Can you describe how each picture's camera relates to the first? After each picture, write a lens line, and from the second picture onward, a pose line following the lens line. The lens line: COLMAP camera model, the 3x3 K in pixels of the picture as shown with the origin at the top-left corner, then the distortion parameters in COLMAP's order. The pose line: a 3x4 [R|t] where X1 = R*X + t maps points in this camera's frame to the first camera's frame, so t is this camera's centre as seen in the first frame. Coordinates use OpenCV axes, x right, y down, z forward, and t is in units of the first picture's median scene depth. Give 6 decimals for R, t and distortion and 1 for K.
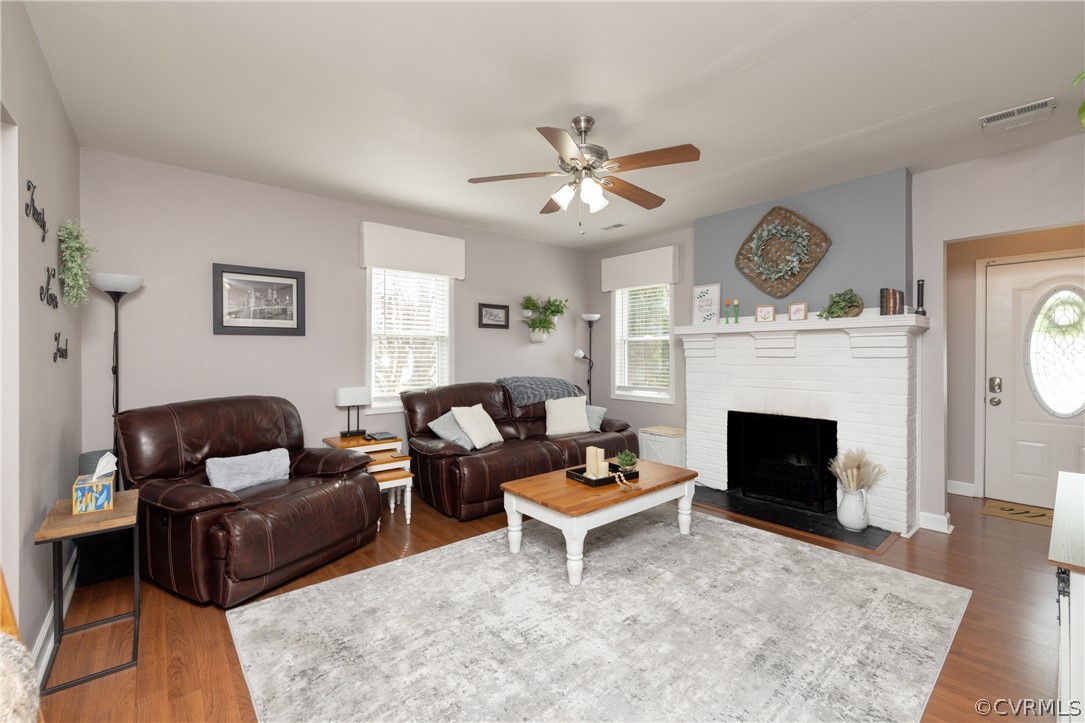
lens RADIAL K [[457.1, 0, 539.6], [0, 457.1, 355.2], [0, 0, 1]] dist [-0.003703, -0.000185]
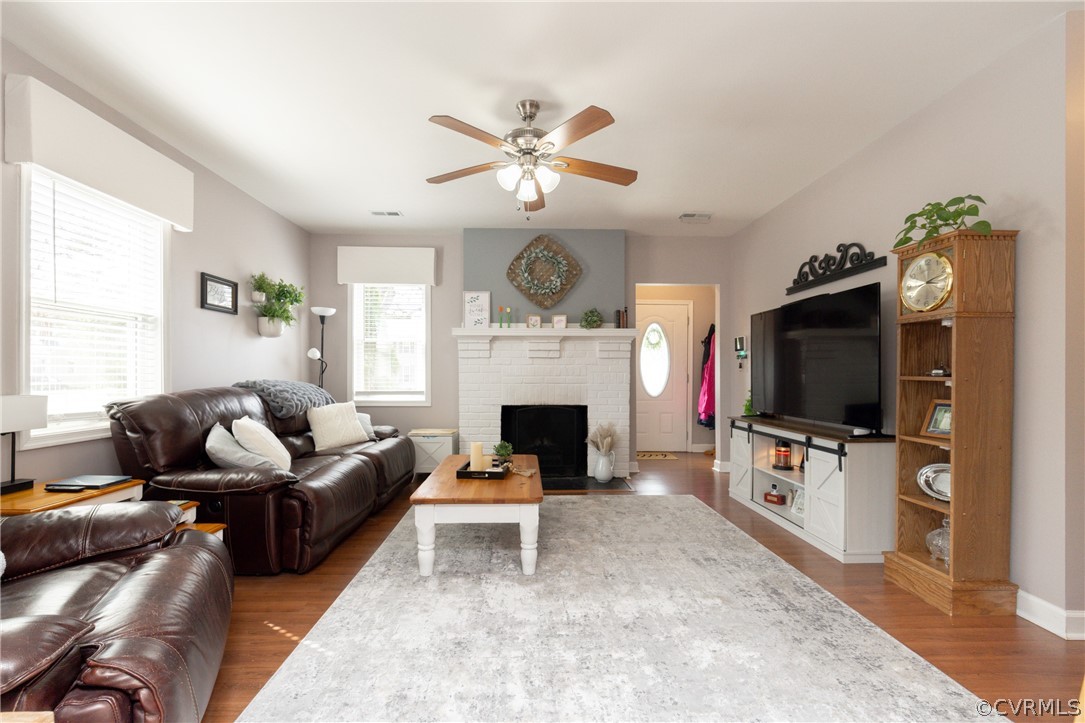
lens RADIAL K [[457.1, 0, 538.6], [0, 457.1, 372.7], [0, 0, 1]] dist [-0.003703, -0.000185]
pose [[0.632012, 0.001606, 0.774957, -0.407134], [-0.002648, 0.999996, 0.000087, 0.040454], [-0.774954, -0.002107, 0.632014, 0.219388]]
